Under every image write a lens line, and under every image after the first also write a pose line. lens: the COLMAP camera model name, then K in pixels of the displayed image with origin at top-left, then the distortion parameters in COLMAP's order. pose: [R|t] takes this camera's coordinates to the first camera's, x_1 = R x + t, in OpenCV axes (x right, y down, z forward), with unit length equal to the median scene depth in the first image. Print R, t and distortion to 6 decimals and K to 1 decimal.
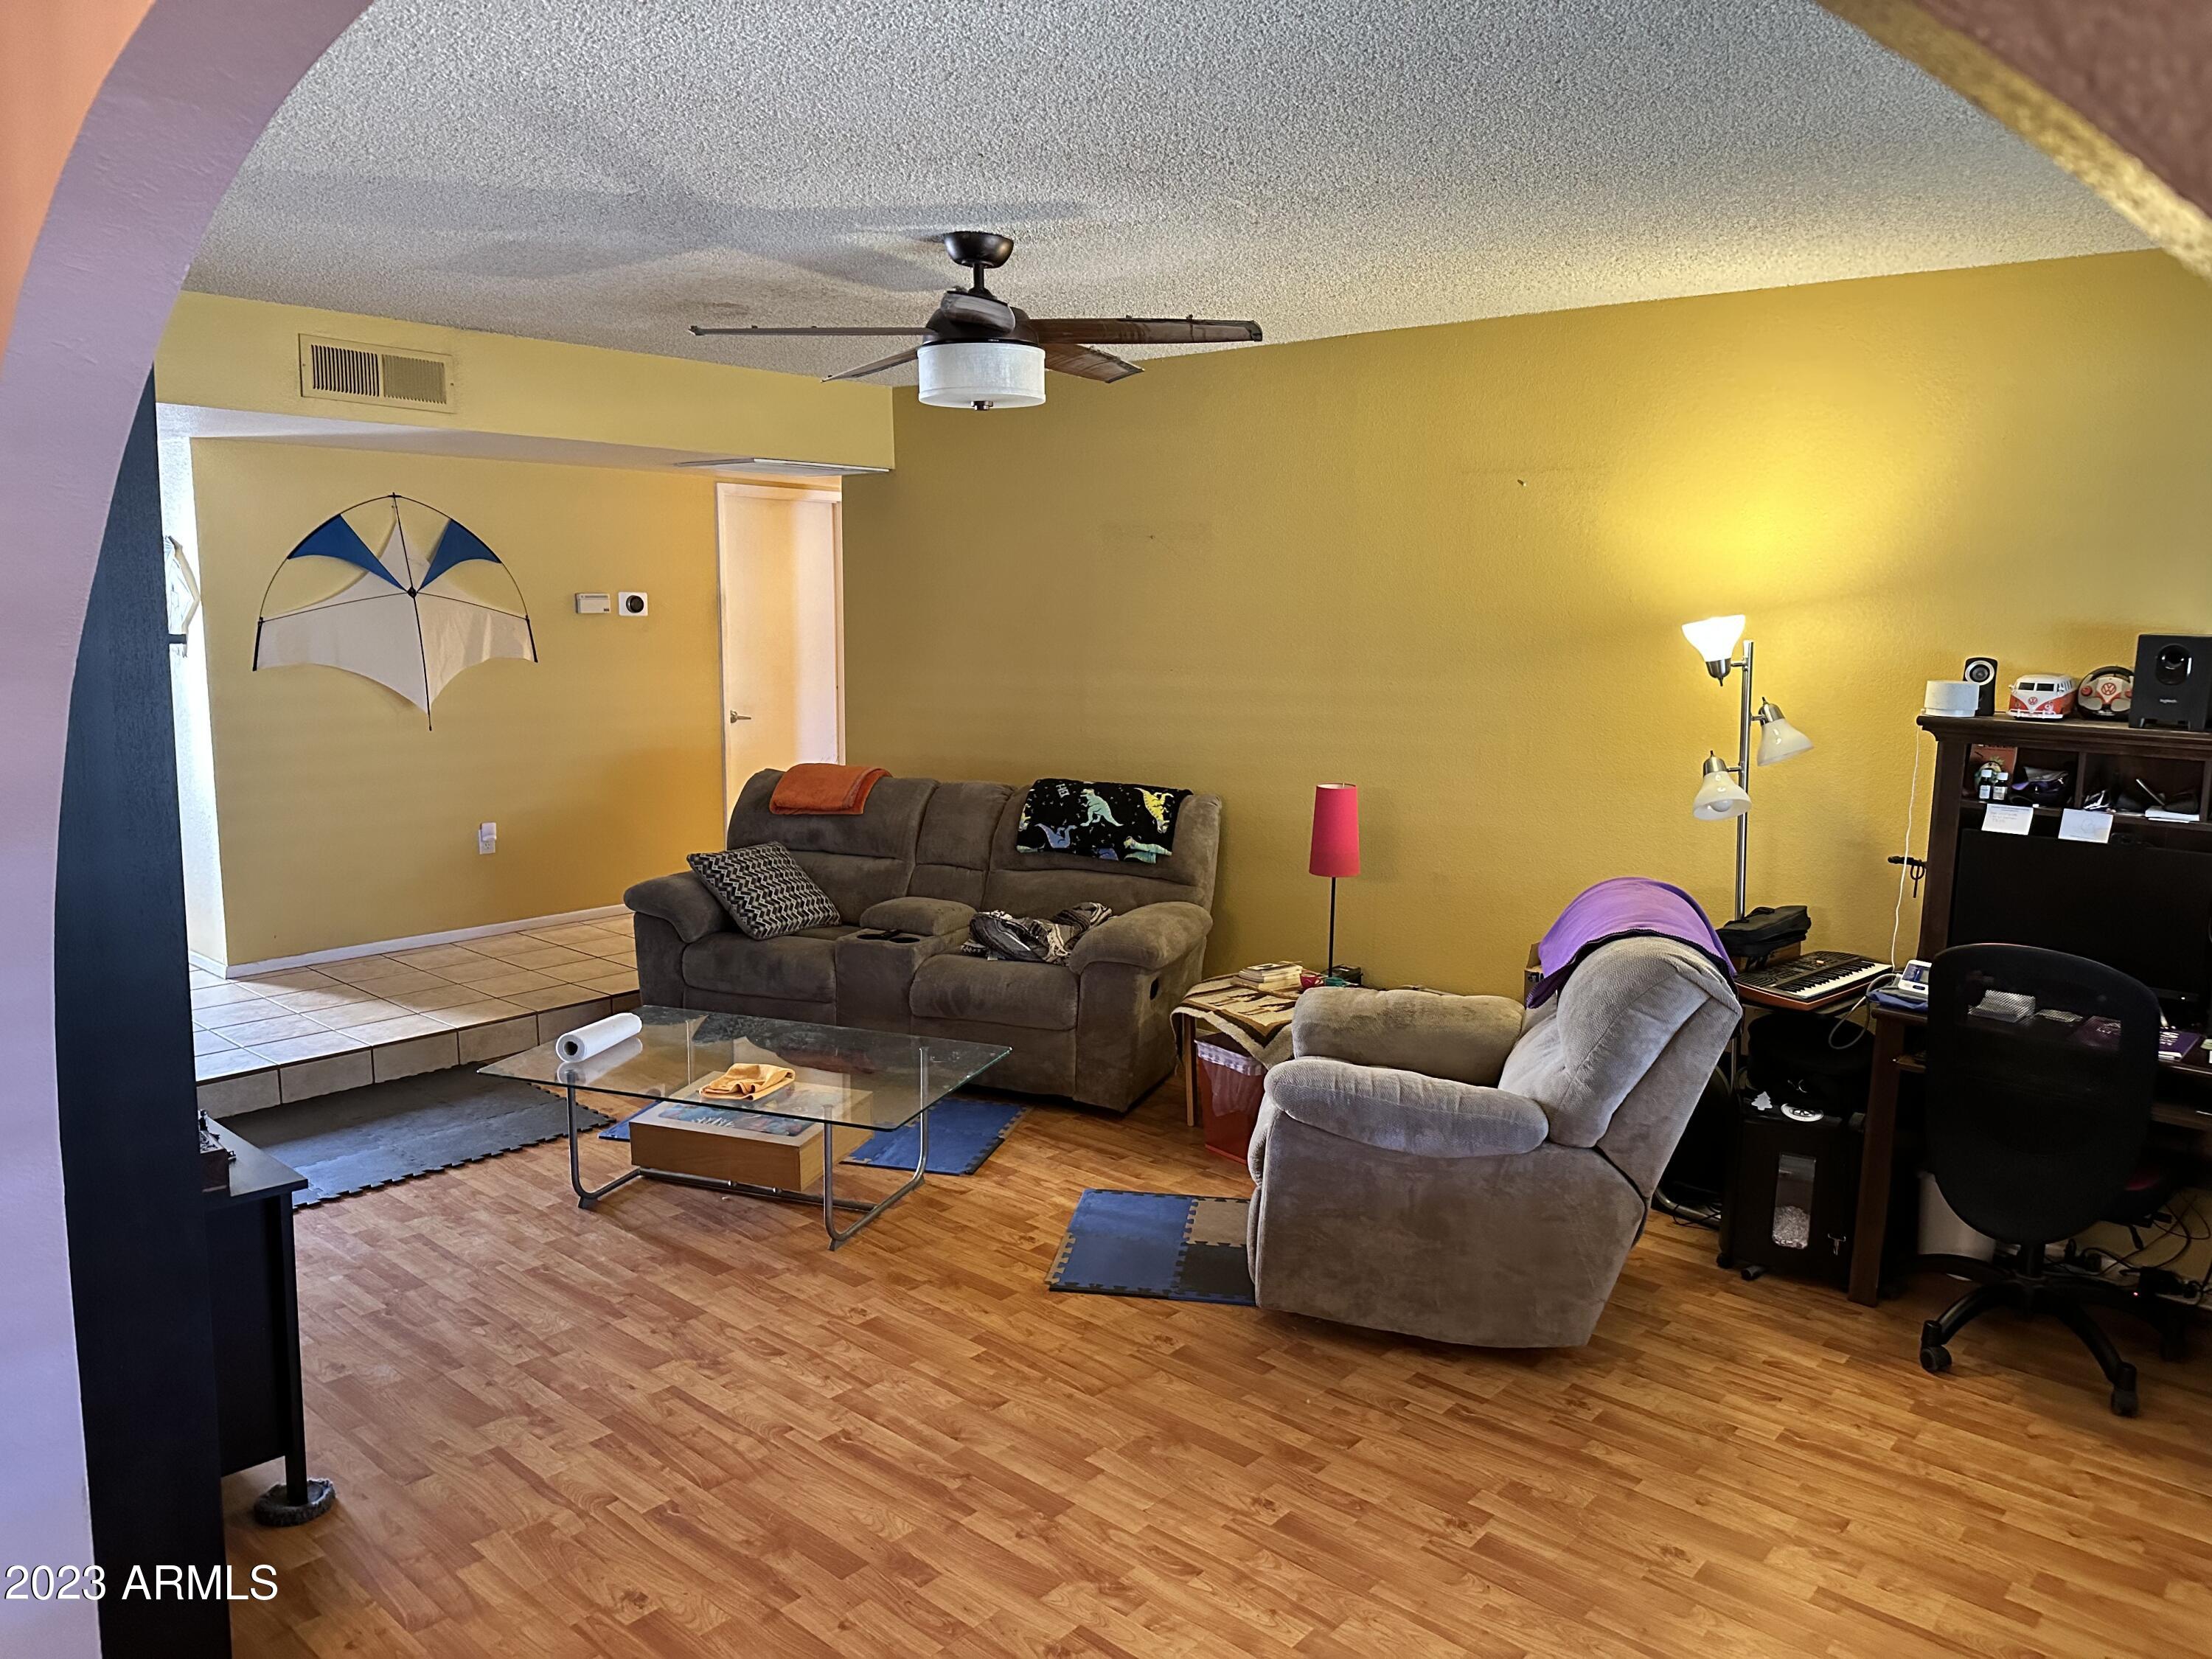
lens RADIAL K [[1516.0, 0, 1106.0], [0, 1516.0, 829.5], [0, 0, 1]] dist [0.118193, -0.184196]
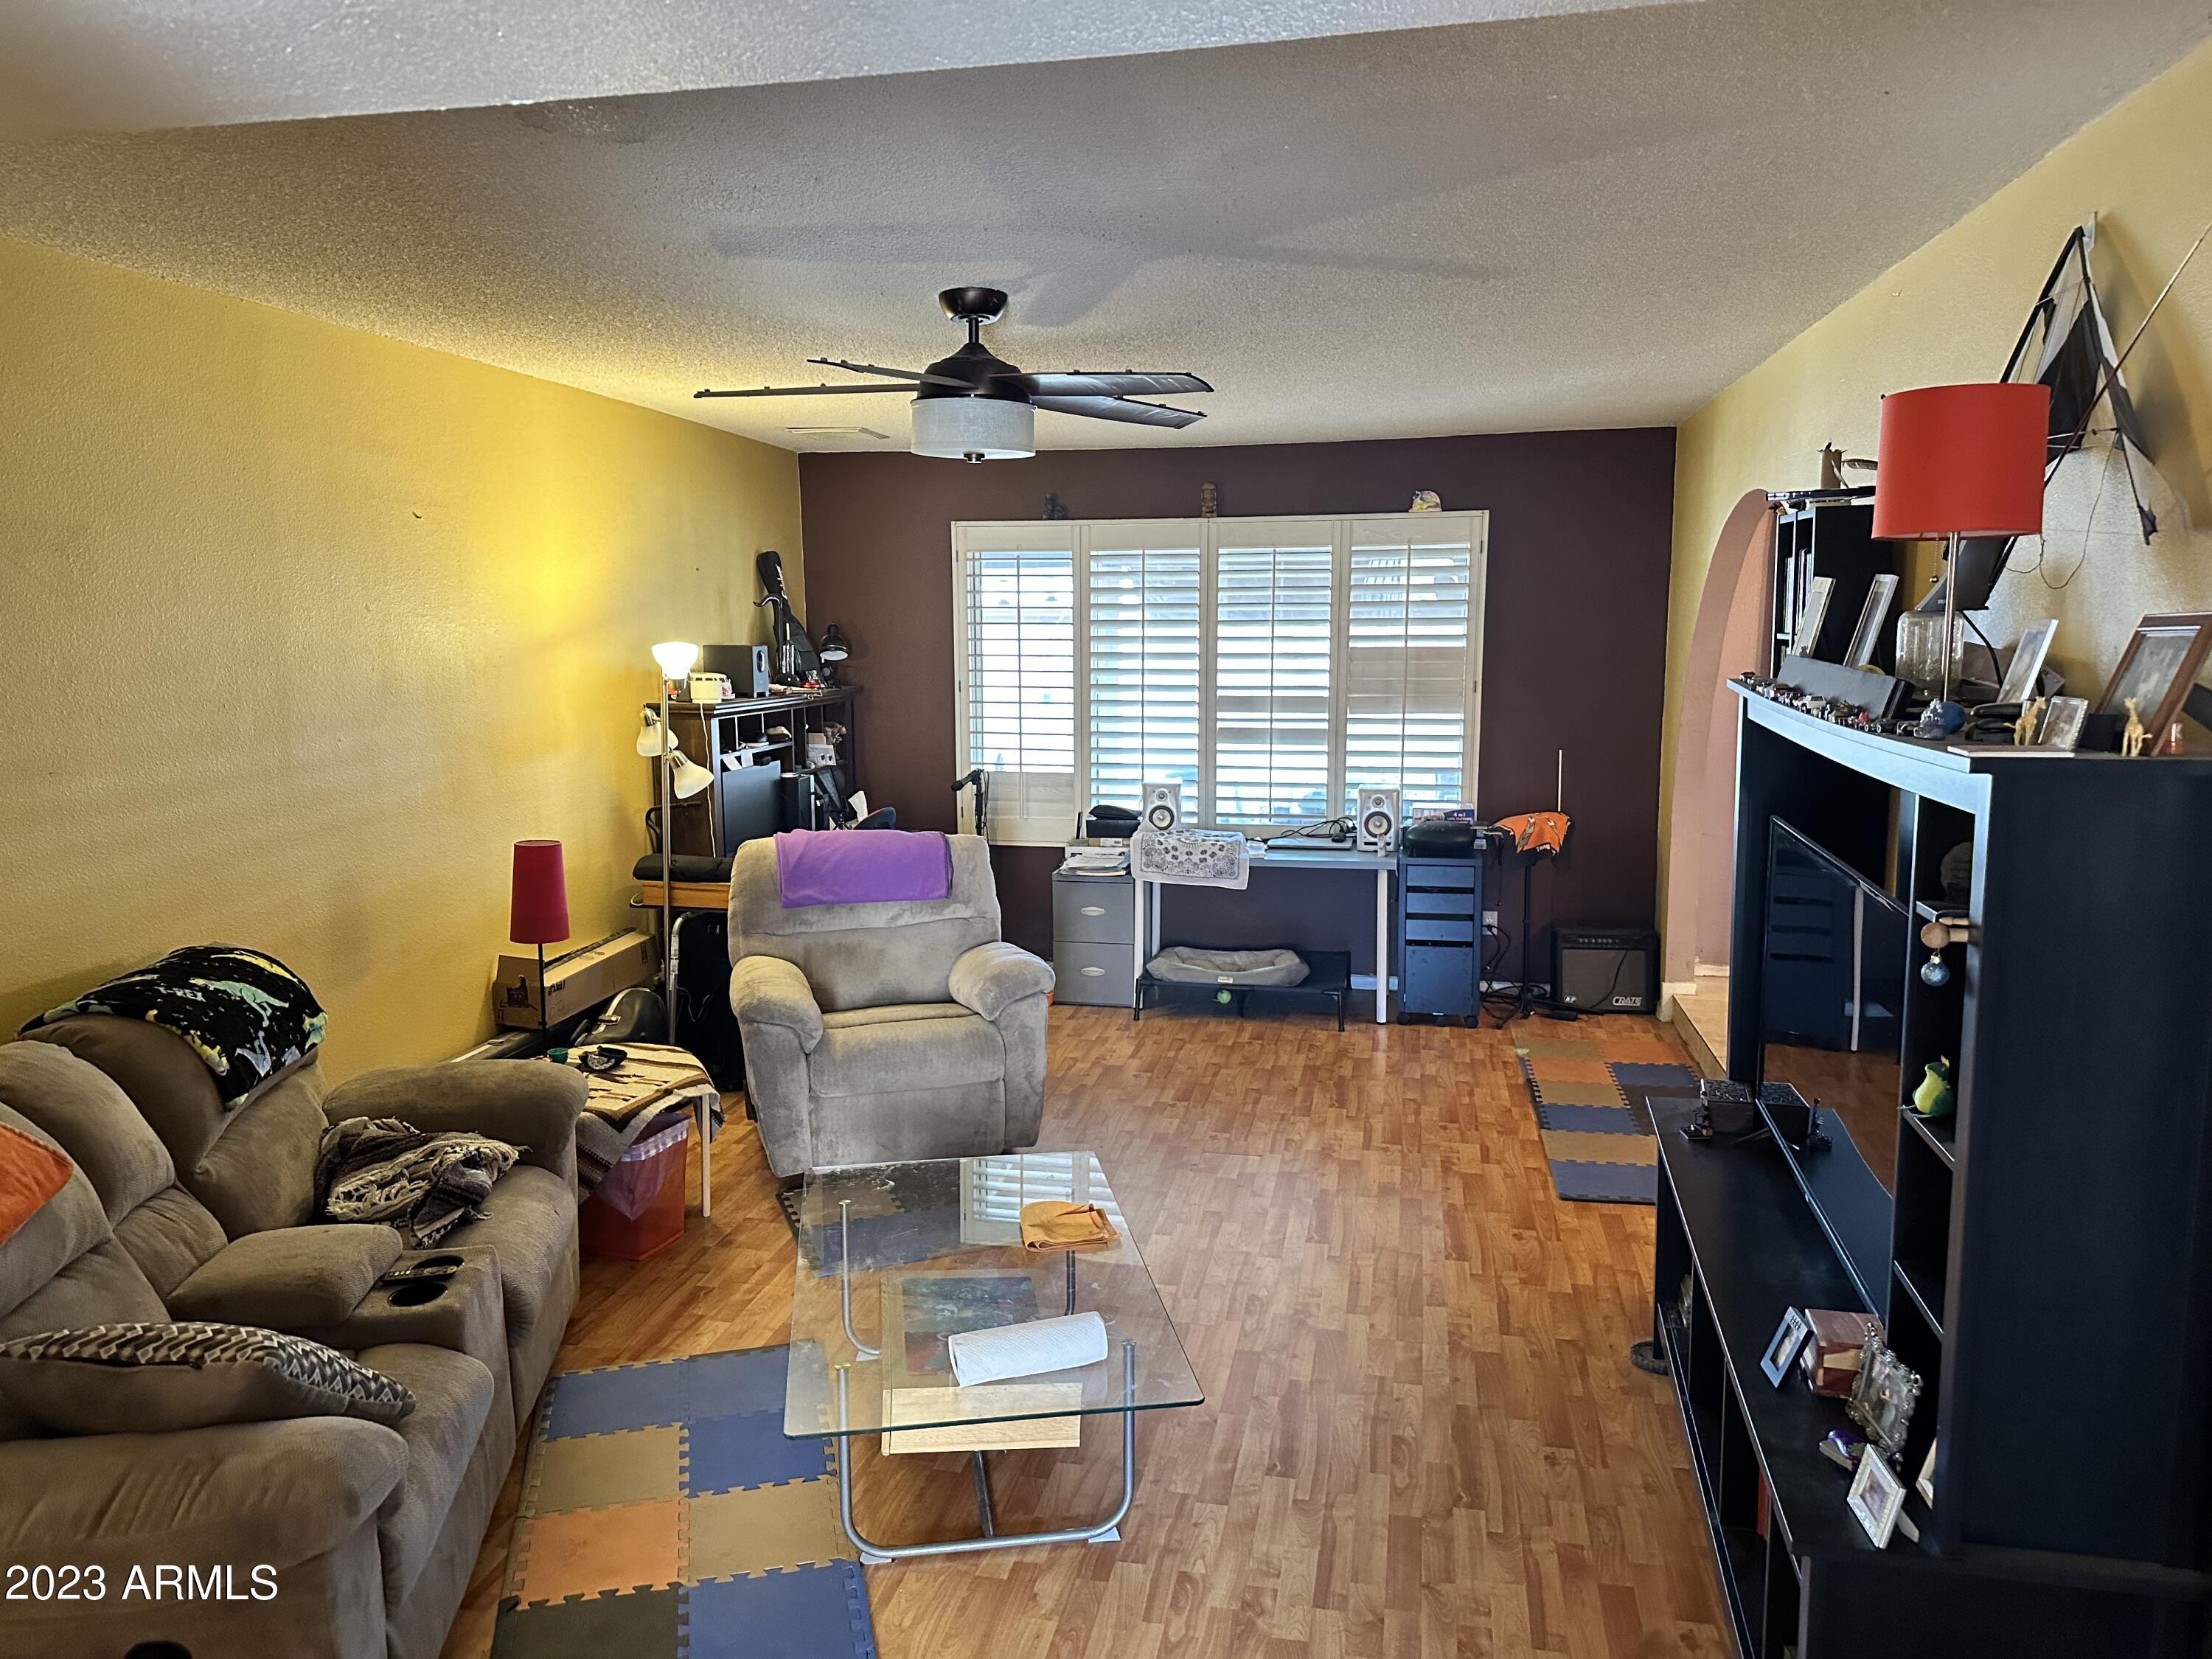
lens RADIAL K [[1531.1, 0, 1106.0], [0, 1531.1, 829.5], [0, 0, 1]] dist [0.129838, -0.187902]
pose [[-0.497496, -0.135116, 0.856879, -1.039652], [0.119990, 0.967581, 0.222237, -0.252575], [-0.859127, 0.213379, -0.465155, 1.470576]]
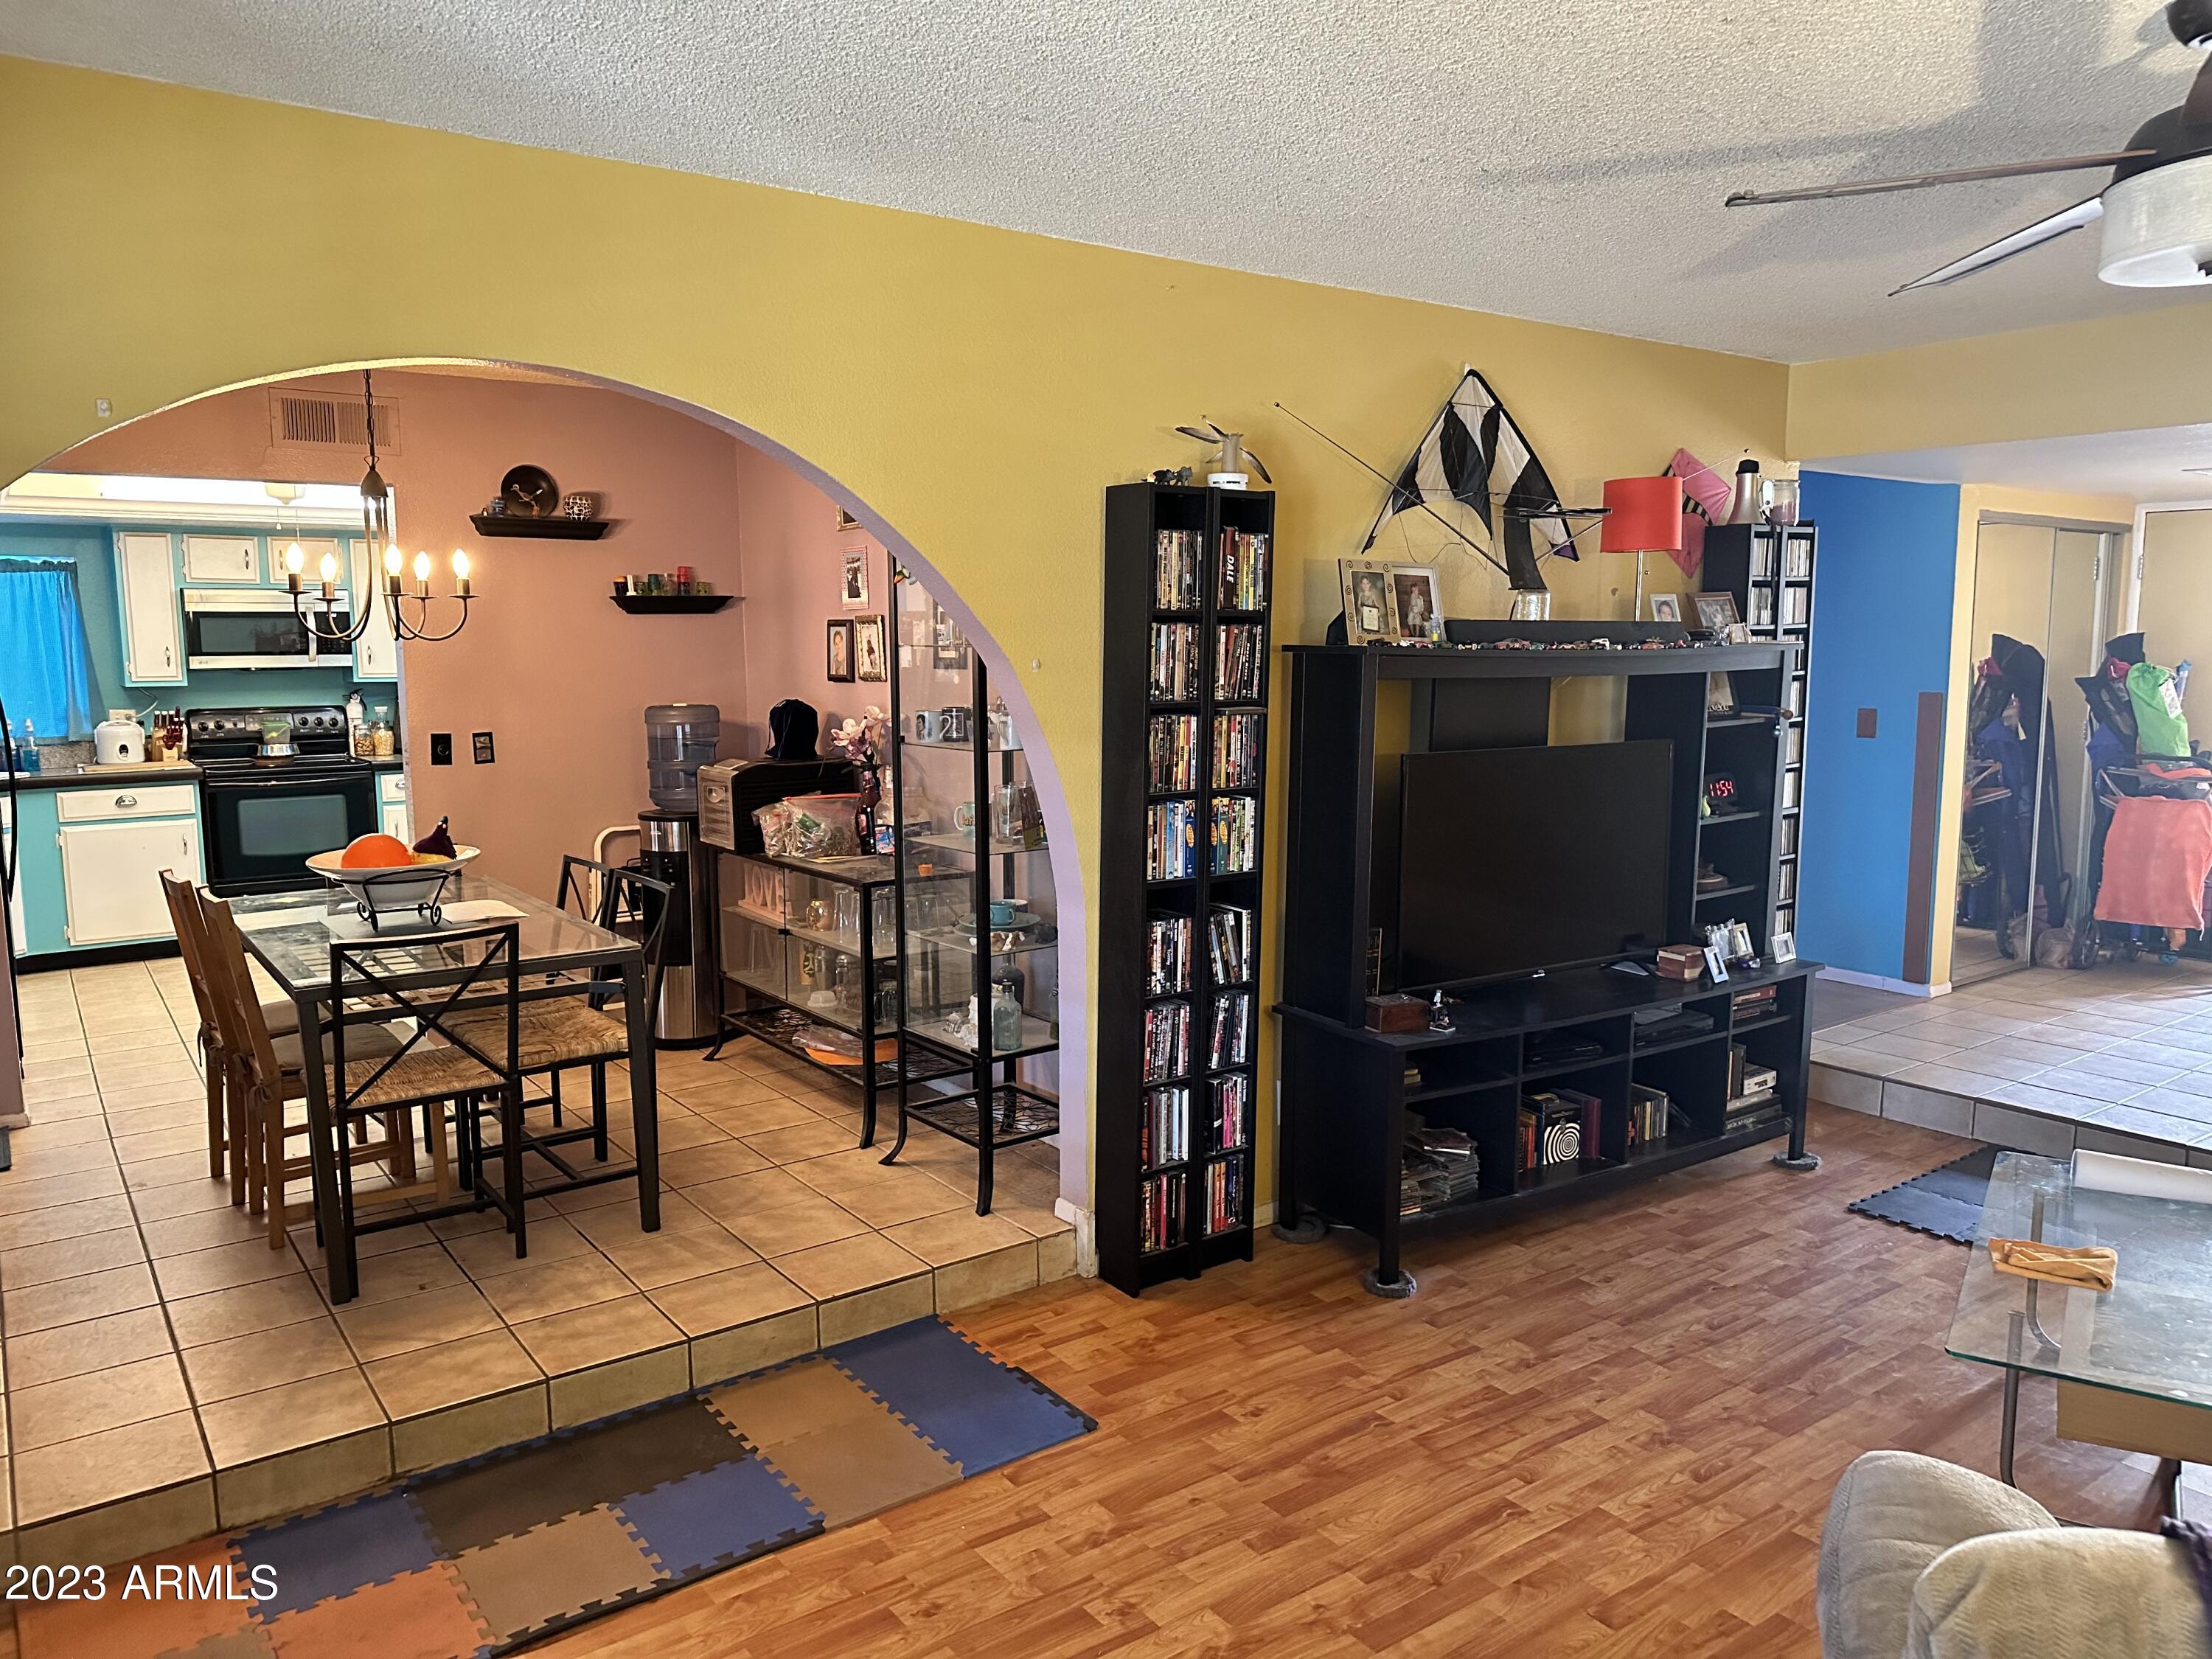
lens RADIAL K [[1531.1, 0, 1106.0], [0, 1531.1, 829.5], [0, 0, 1]] dist [0.129838, -0.187902]
pose [[-0.219454, 0.095439, -0.970943, 0.633618], [-0.137757, 0.982202, 0.127682, -0.075639], [0.965848, 0.161775, -0.202401, 0.752859]]
